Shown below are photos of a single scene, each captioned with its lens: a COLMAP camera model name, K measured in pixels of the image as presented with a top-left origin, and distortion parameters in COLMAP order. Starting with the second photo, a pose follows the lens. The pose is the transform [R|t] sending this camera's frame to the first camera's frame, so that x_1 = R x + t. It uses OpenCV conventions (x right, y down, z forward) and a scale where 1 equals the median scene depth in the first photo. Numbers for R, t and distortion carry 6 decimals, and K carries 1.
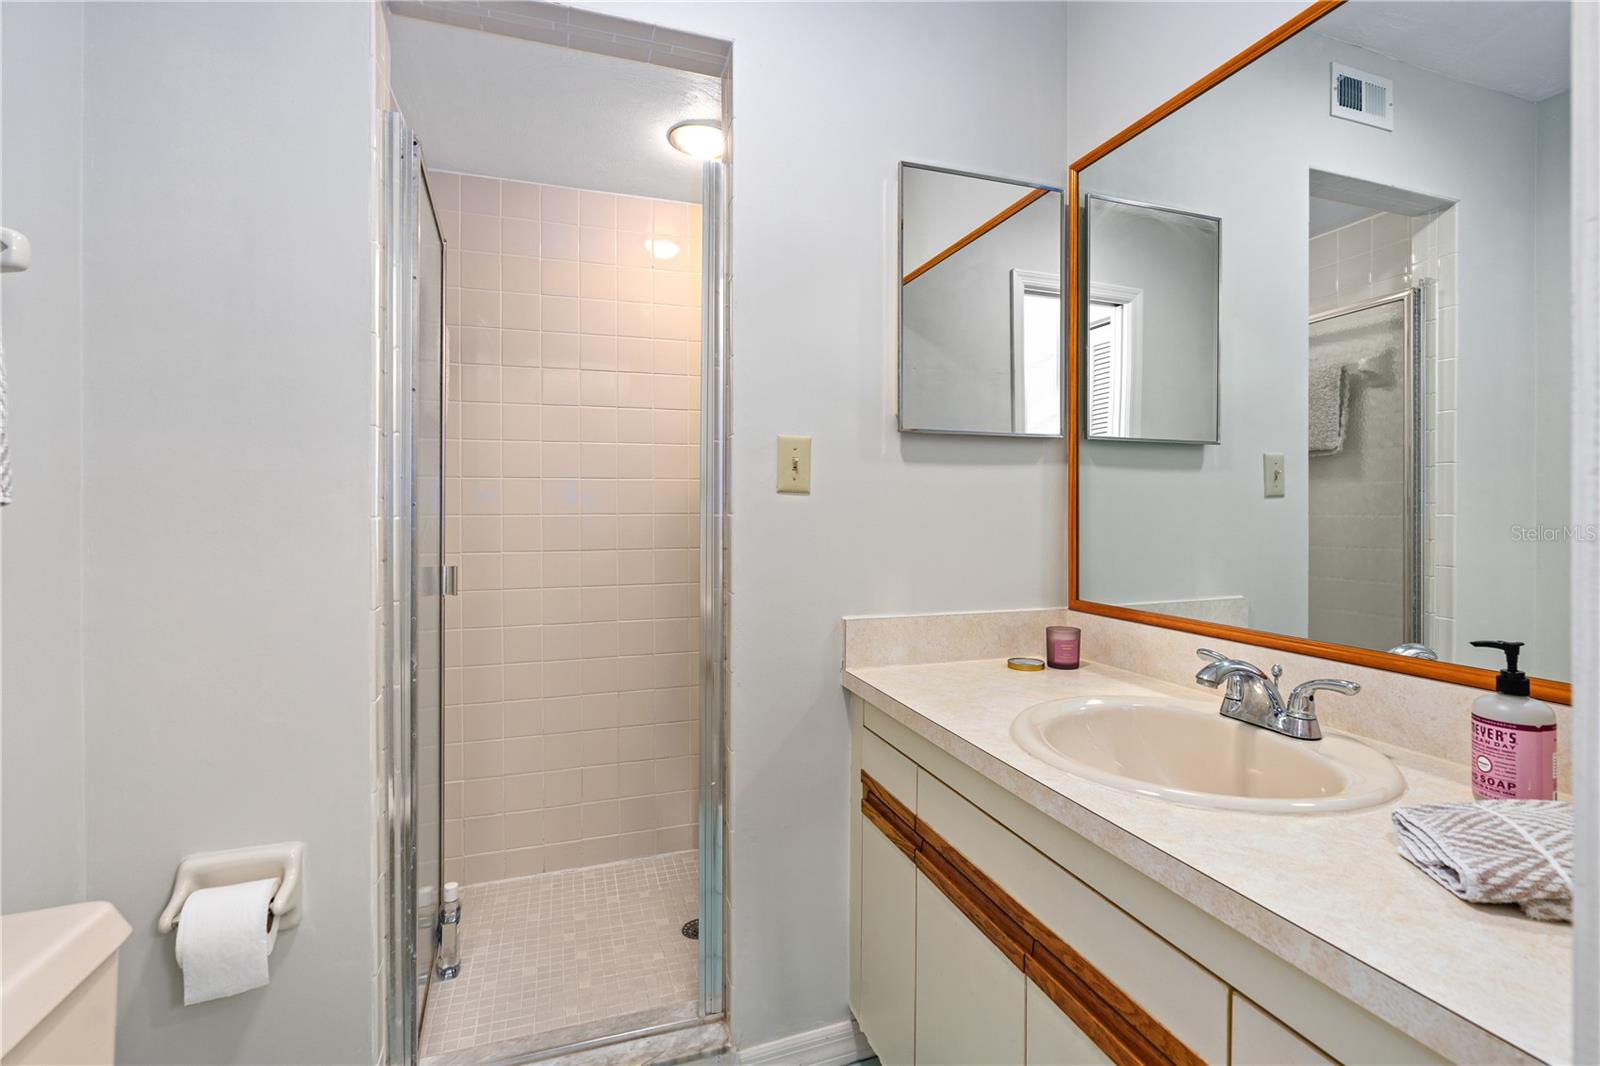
lens RADIAL K [[740.5, 0, 825.7], [0, 740.5, 534.0], [0, 0, 1]] dist [0.000038, 0.000701]
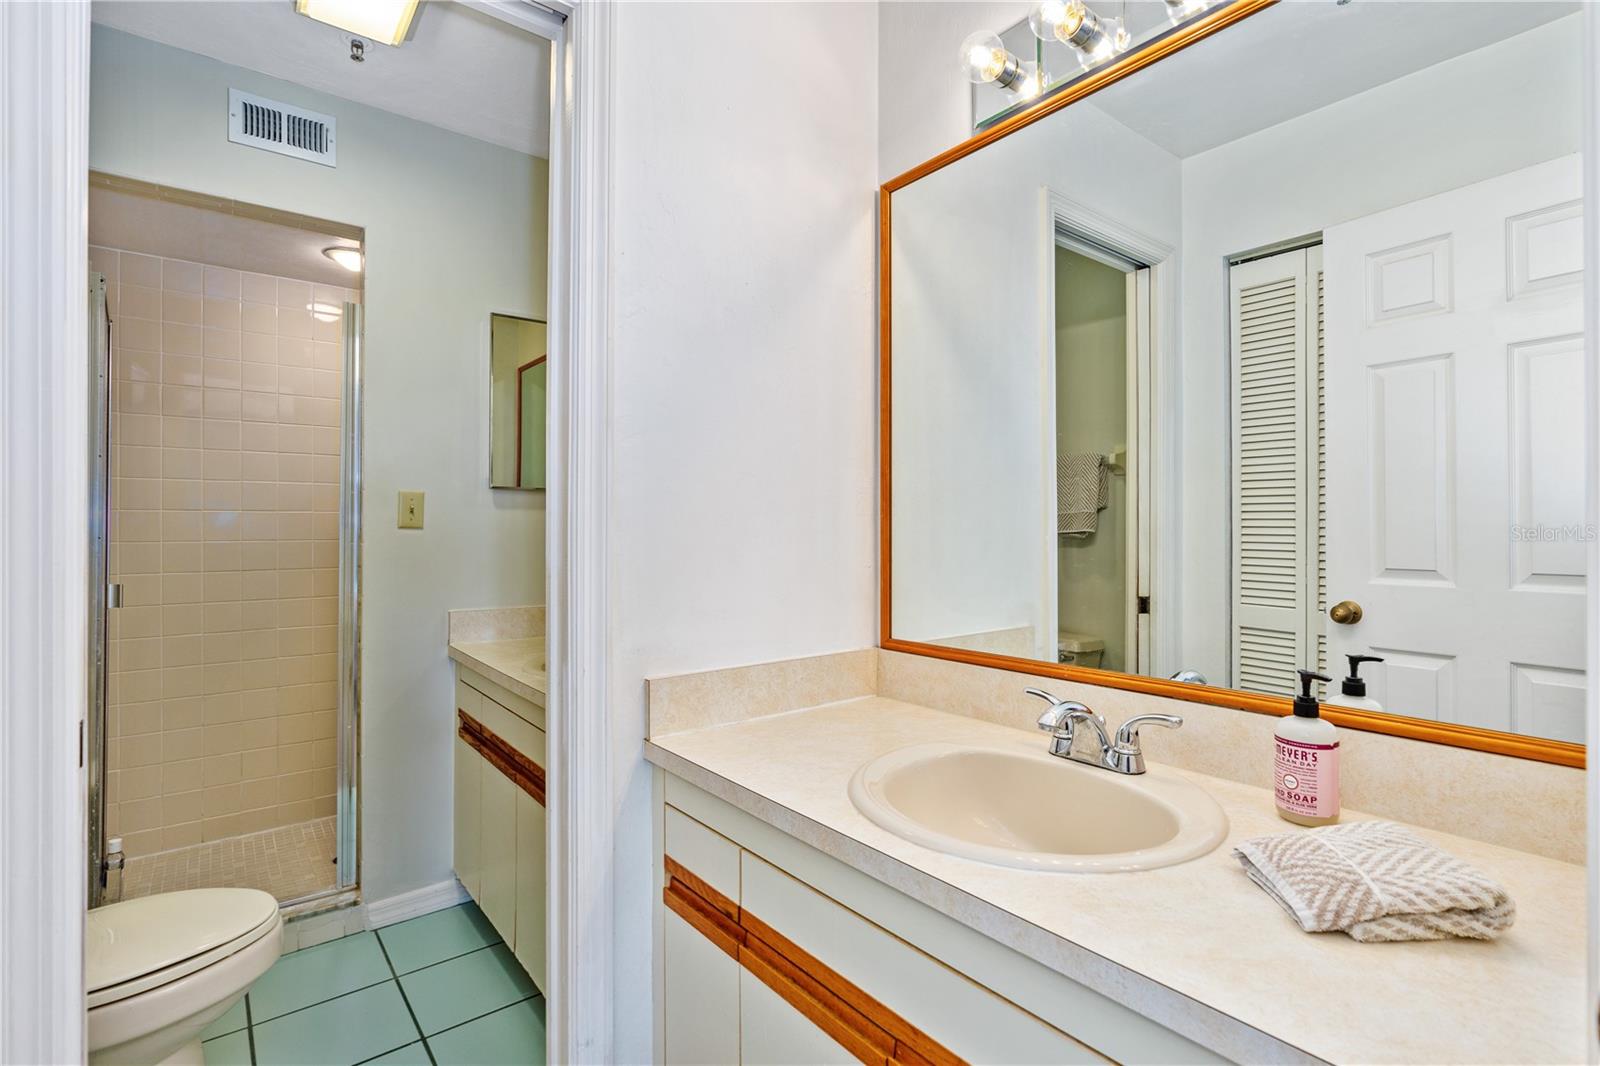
lens RADIAL K [[740.3, 0, 804.7], [0, 740.3, 544.3], [0, 0, 1]] dist [-0.002524, 0.000303]
pose [[0.944528, 0.000827, 0.328429, 0.214030], [0.003501, 0.999915, -0.012587, -0.001592], [-0.328412, 0.013039, 0.944445, -0.665526]]
